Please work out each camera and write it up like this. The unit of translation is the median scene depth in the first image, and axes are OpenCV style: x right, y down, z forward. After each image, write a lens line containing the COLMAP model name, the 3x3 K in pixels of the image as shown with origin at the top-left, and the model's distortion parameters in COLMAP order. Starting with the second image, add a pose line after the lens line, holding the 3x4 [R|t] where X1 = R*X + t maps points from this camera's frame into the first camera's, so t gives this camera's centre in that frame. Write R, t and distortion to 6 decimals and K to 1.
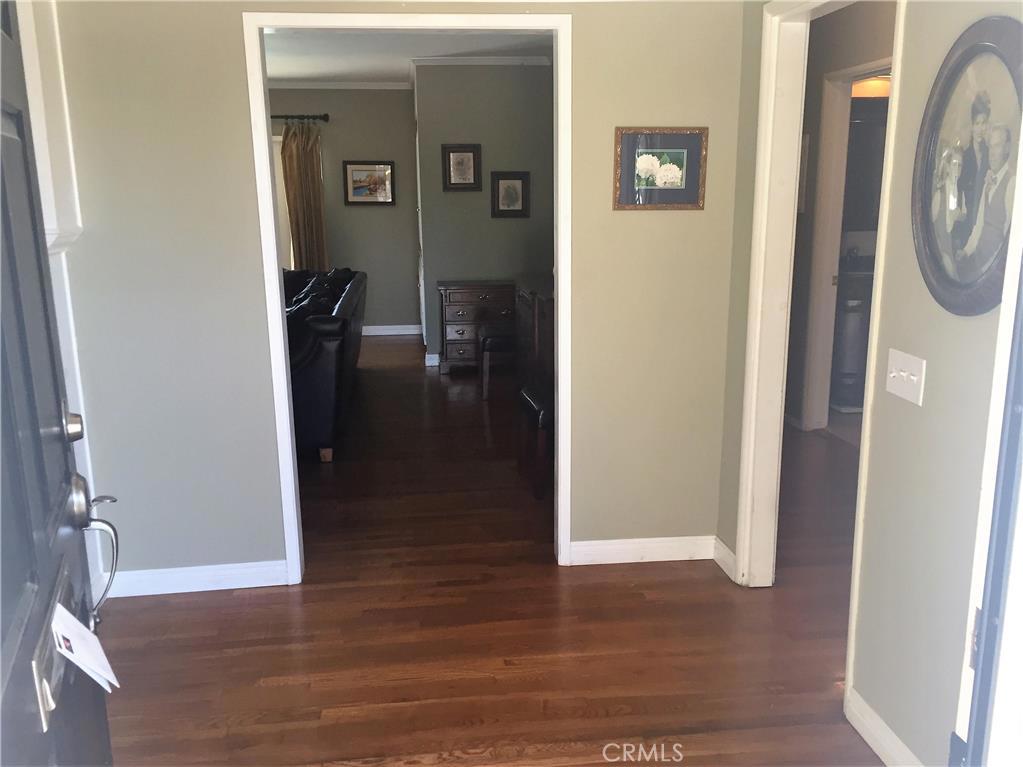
lens RADIAL K [[895.6, 0, 512.1], [0, 895.6, 384.9], [0, 0, 1]] dist [0.072677, -0.077995]
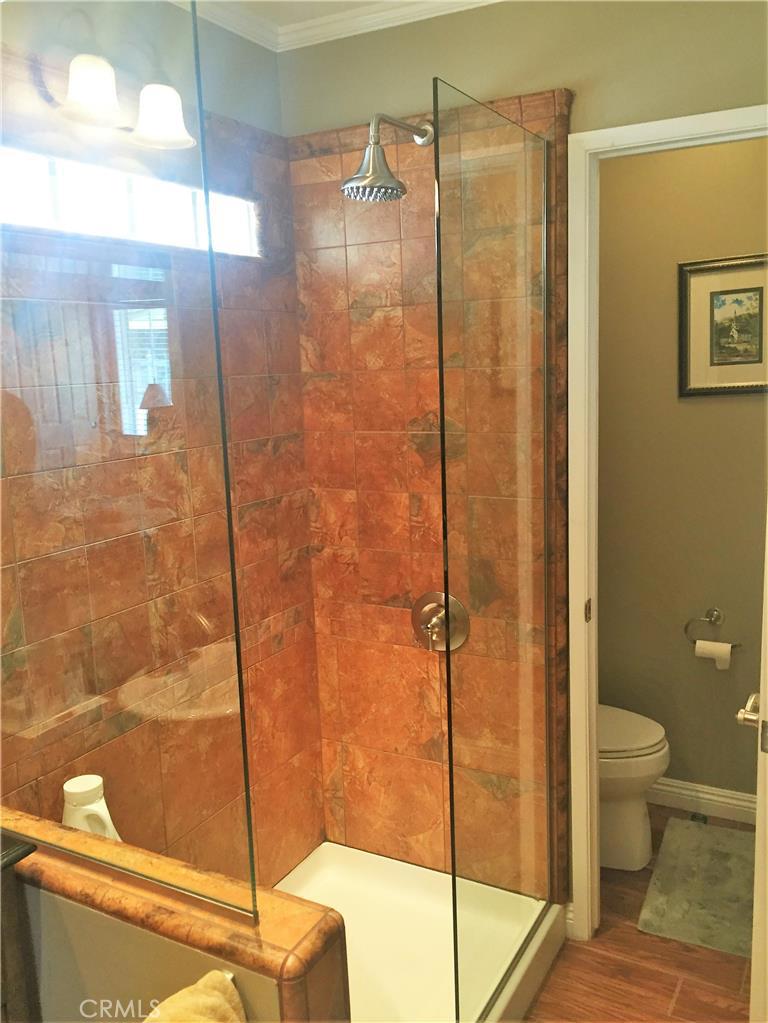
lens RADIAL K [[895.6, 0, 383.5], [0, 895.6, 510.8], [0, 0, 1]] dist [0.072677, -0.077995]
pose [[0.816181, 0.081071, -0.572081, -0.079219], [-0.100042, 0.994982, -0.001728, -0.146565], [0.569070, 0.058642, 0.820195, 0.663407]]
